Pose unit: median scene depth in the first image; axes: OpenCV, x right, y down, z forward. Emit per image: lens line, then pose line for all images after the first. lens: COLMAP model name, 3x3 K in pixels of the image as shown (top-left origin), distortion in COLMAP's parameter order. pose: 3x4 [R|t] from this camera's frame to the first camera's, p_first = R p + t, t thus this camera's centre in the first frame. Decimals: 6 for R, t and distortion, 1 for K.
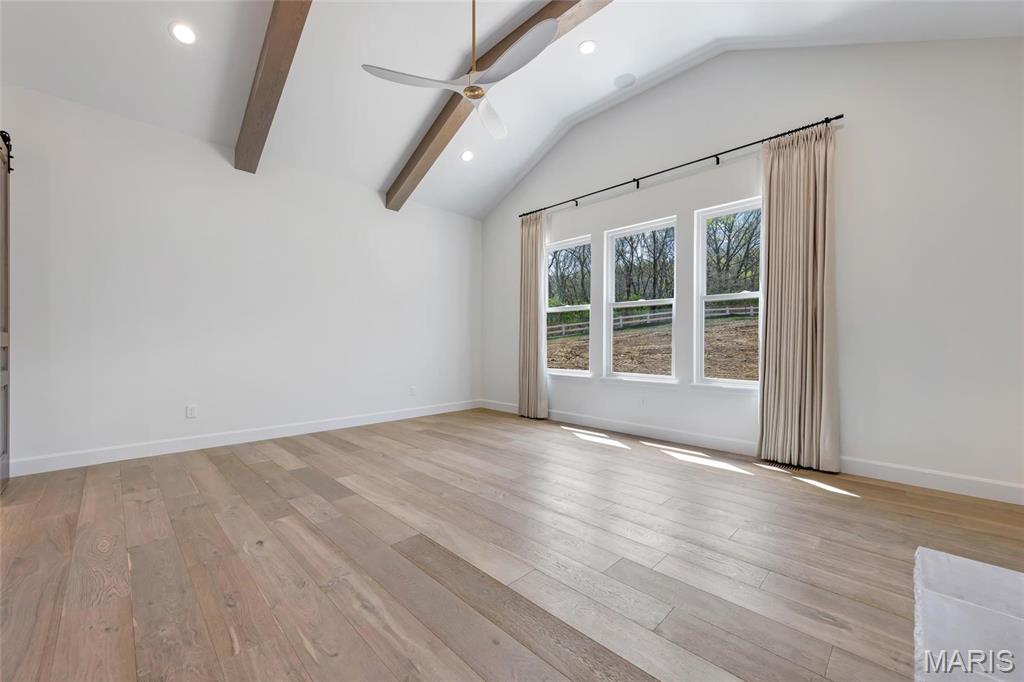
lens RADIAL K [[395.1, 0, 510.7], [0, 395.1, 341.7], [0, 0, 1]] dist [0.008784, -0.000166]
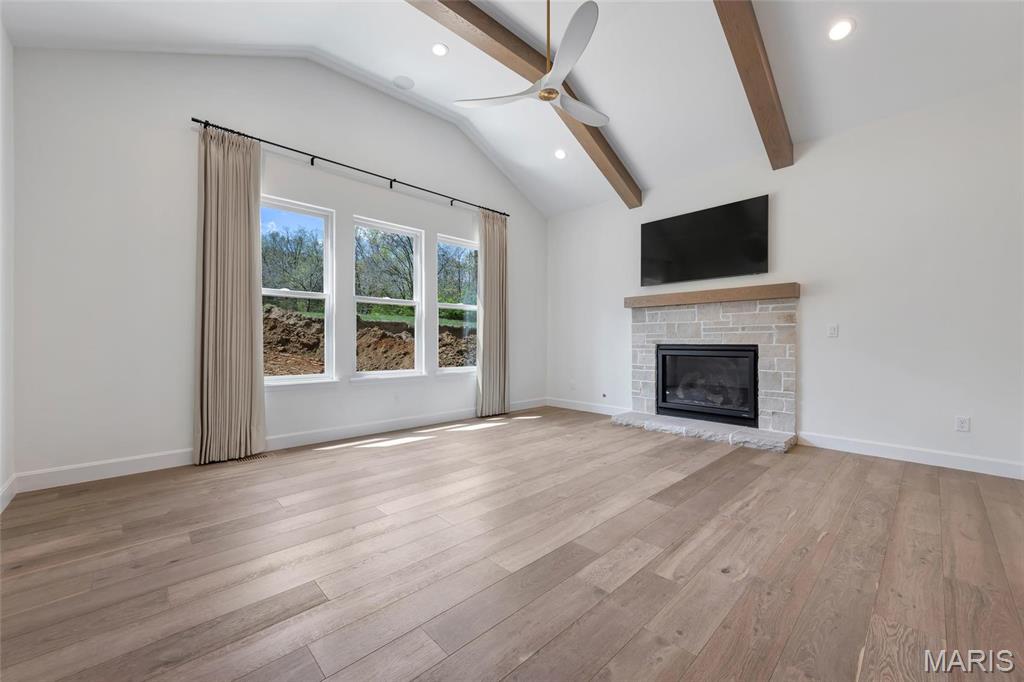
lens RADIAL K [[395.1, 0, 510.7], [0, 395.1, 341.7], [0, 0, 1]] dist [0.008784, -0.000166]
pose [[0.032181, -0.005100, 0.999469, -1.114441], [-0.005068, 0.999973, 0.005265, -0.000419], [-0.999469, -0.005235, 0.032154, 1.062471]]
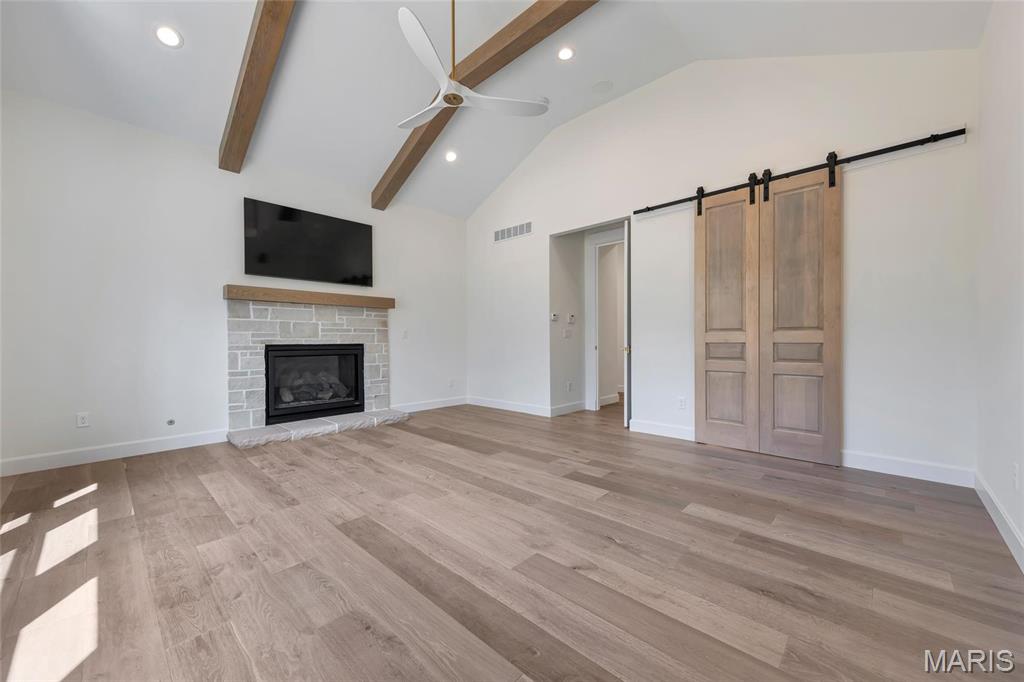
lens RADIAL K [[395.1, 0, 510.7], [0, 395.1, 341.7], [0, 0, 1]] dist [0.008784, -0.000166]
pose [[-0.999765, 0.000890, -0.021676, -0.217140], [0.000927, 0.999998, -0.001698, 0.008384], [0.021675, -0.001718, -0.999764, 2.044092]]
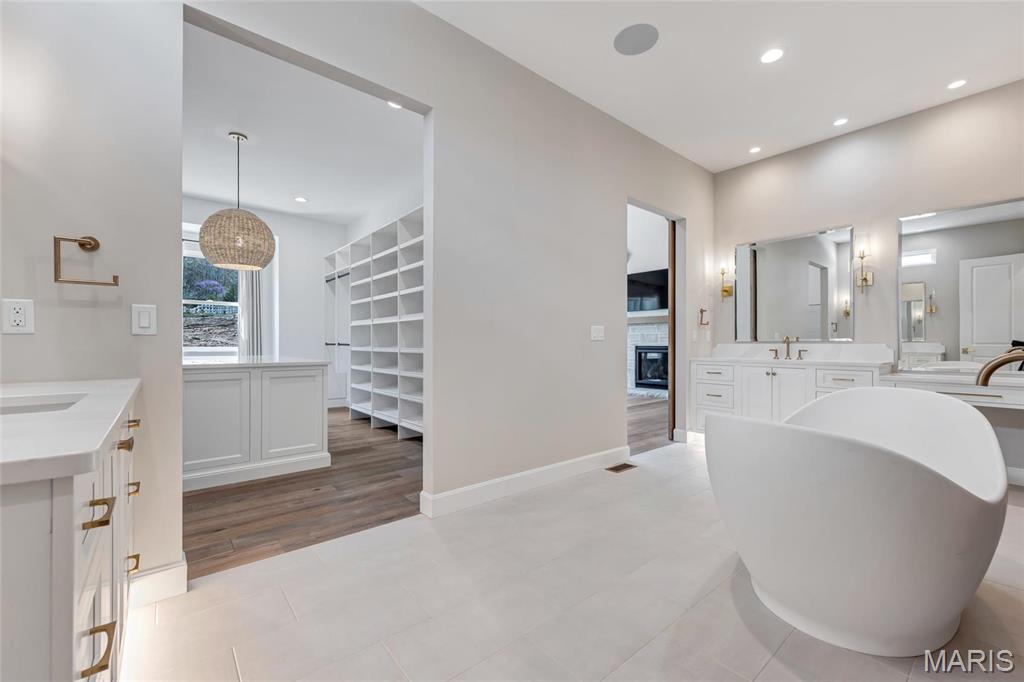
lens RADIAL K [[417.6, 0, 512.5], [0, 417.6, 339.6], [0, 0, 1]] dist [0.004369, 0.000101]
pose [[0.077447, 0.005593, 0.996981, -2.583799], [-0.002594, 0.999982, -0.005408, -0.011934], [-0.996993, -0.002167, 0.077460, 1.152573]]
